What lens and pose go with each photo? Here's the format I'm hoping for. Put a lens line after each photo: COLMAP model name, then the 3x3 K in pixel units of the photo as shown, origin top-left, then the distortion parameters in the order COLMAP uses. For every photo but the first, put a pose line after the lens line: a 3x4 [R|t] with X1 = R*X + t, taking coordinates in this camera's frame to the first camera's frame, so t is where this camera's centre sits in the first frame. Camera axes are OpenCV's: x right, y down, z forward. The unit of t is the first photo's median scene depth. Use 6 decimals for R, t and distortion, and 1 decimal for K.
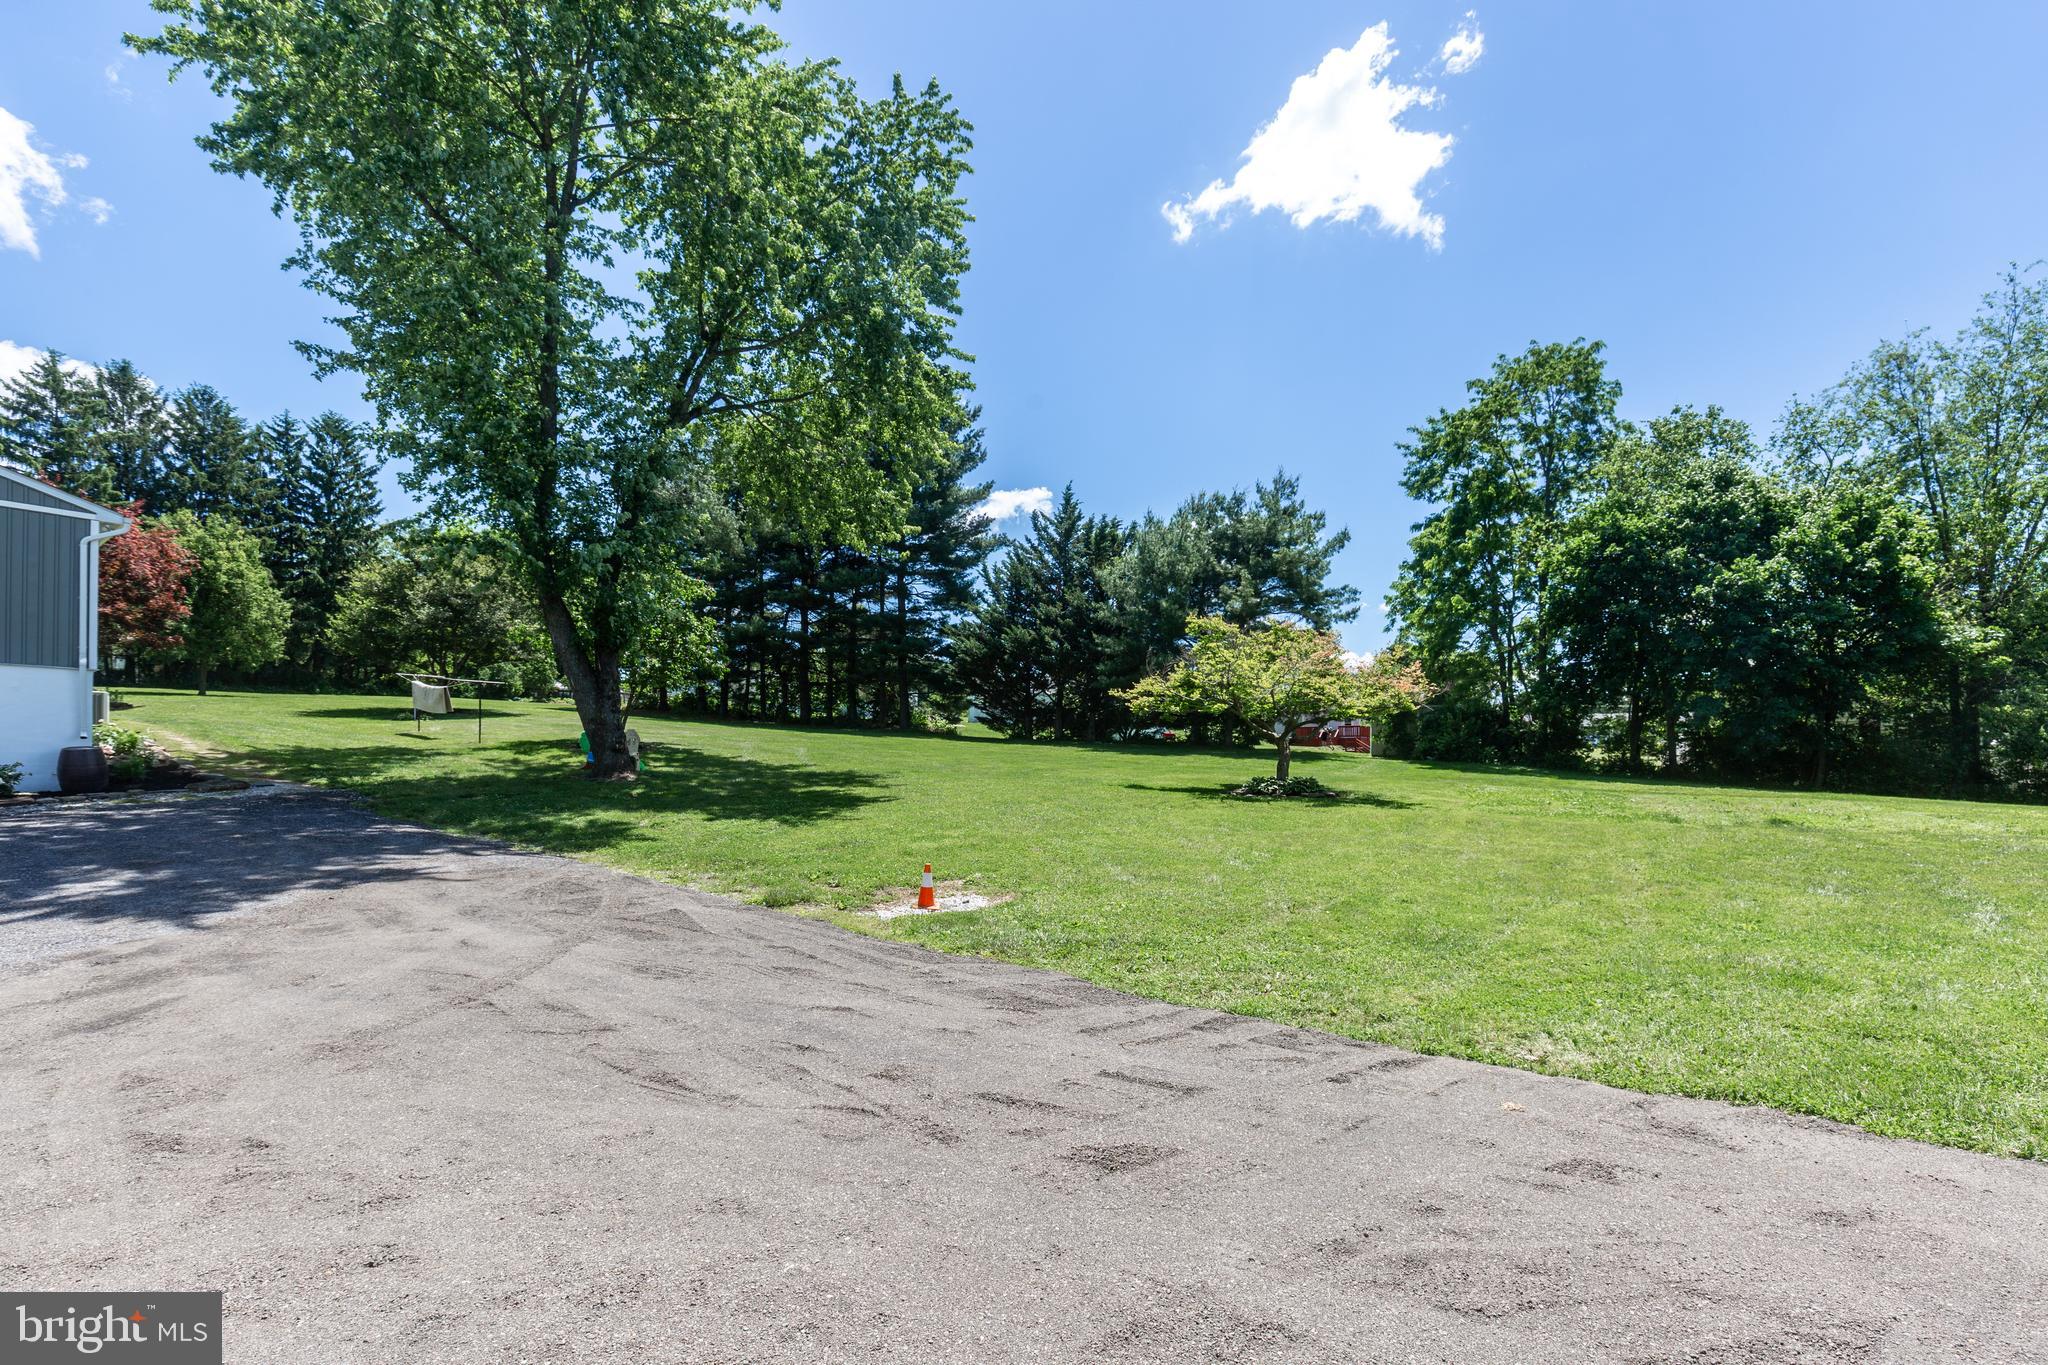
lens RADIAL K [[951.2, 0, 1022.5], [0, 951.2, 715.1], [0, 0, 1]] dist [0.013462, -0.000118]
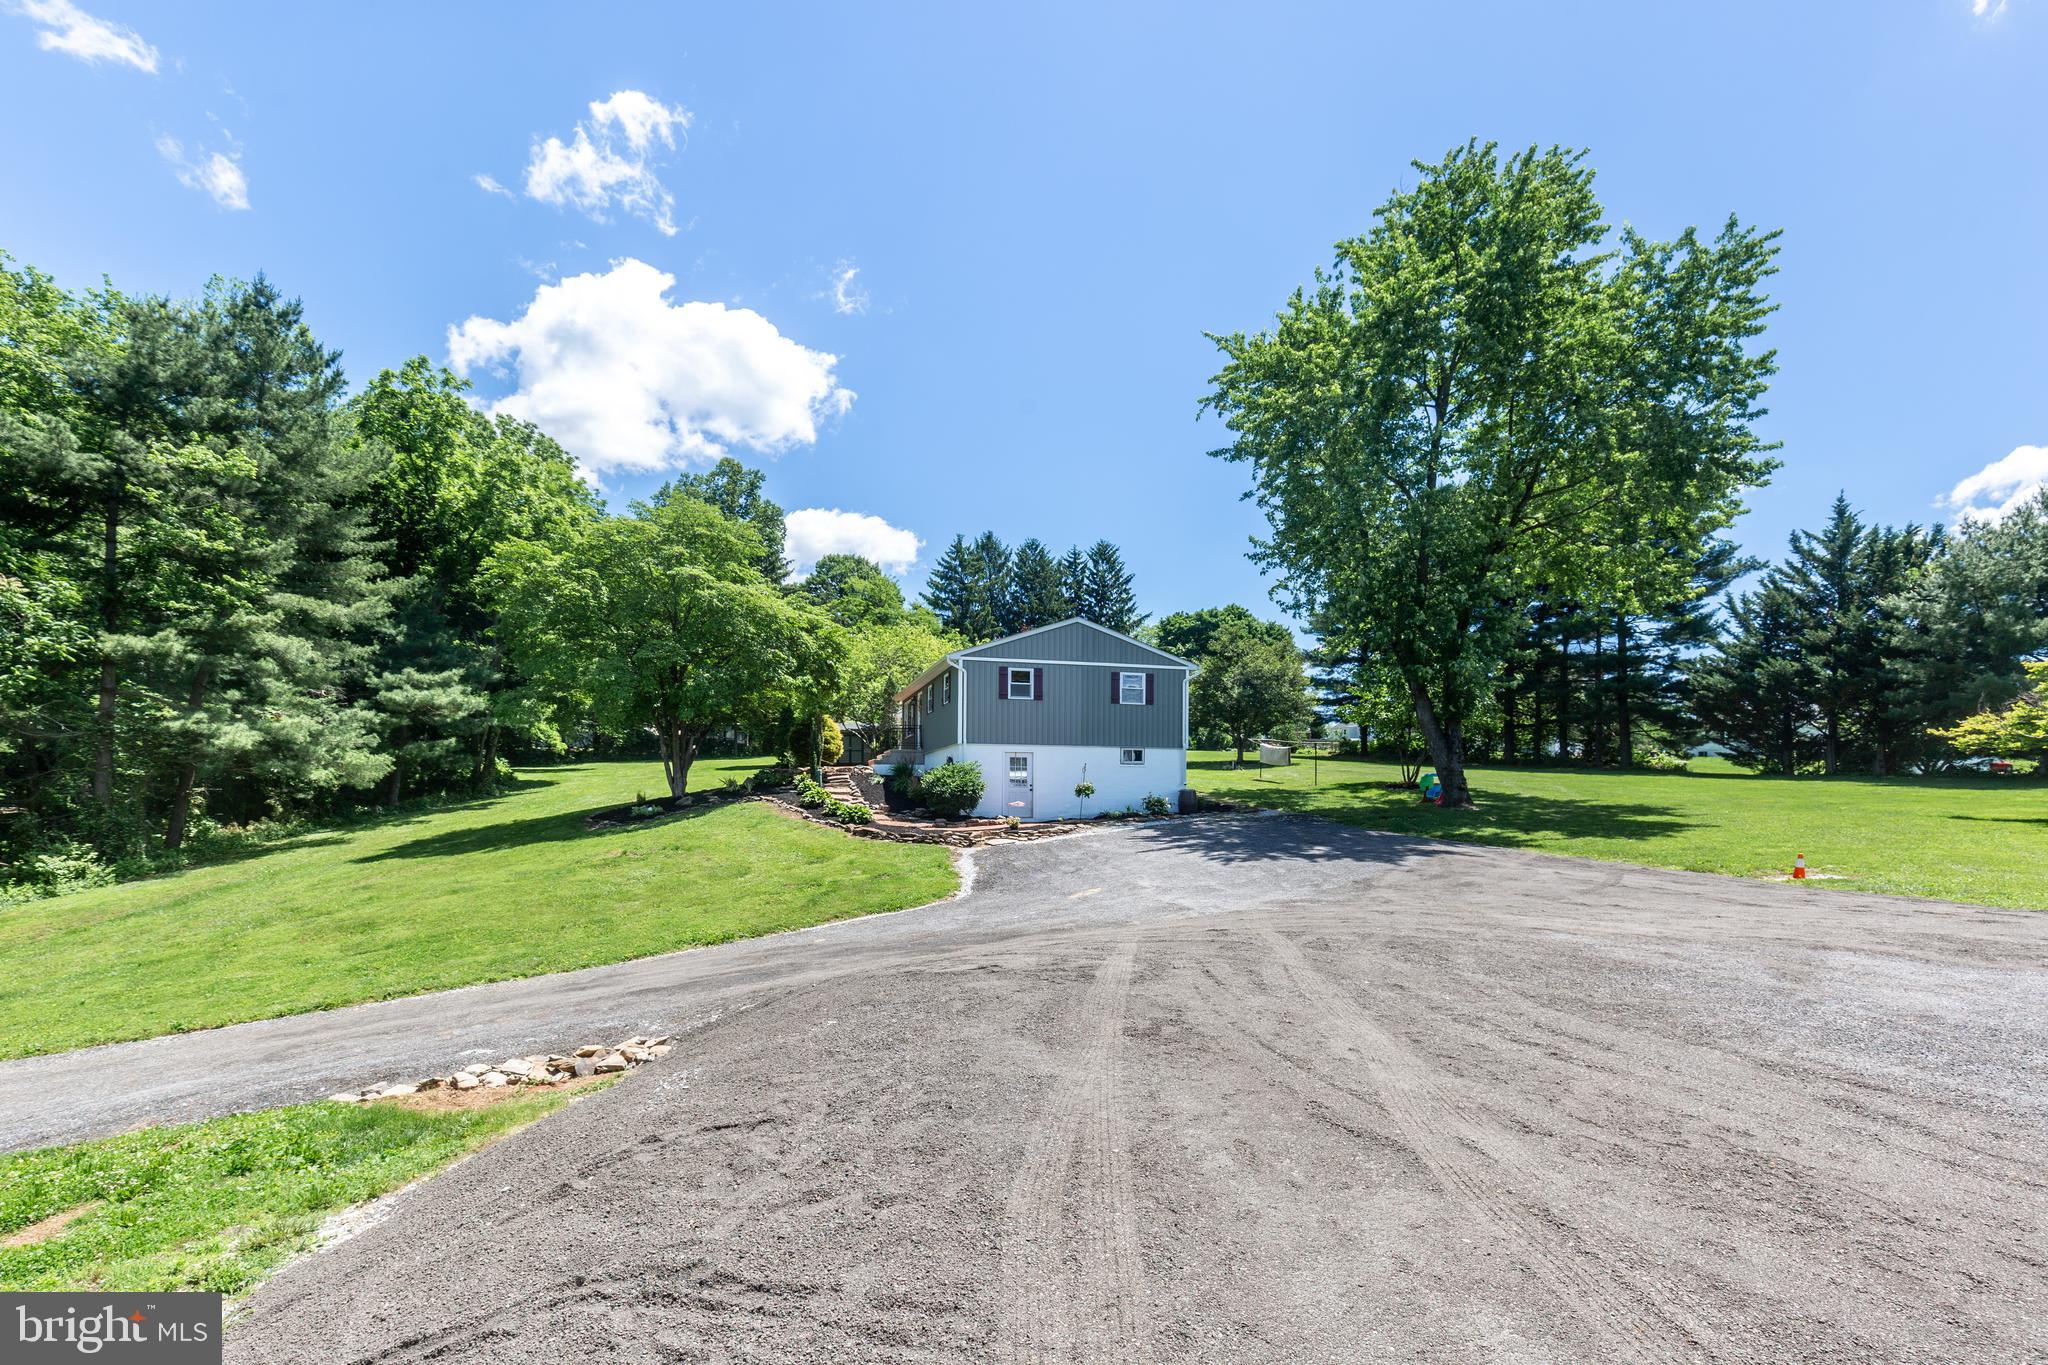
lens RADIAL K [[928.2, 0, 1020.4], [0, 928.2, 813.2], [0, 0, 1]] dist [-0.011863, -0.000442]
pose [[0.791248, 0.003170, -0.611487, -0.036436], [0.033881, 0.998223, 0.049017, -0.006932], [0.610556, -0.059502, 0.789735, -0.193242]]
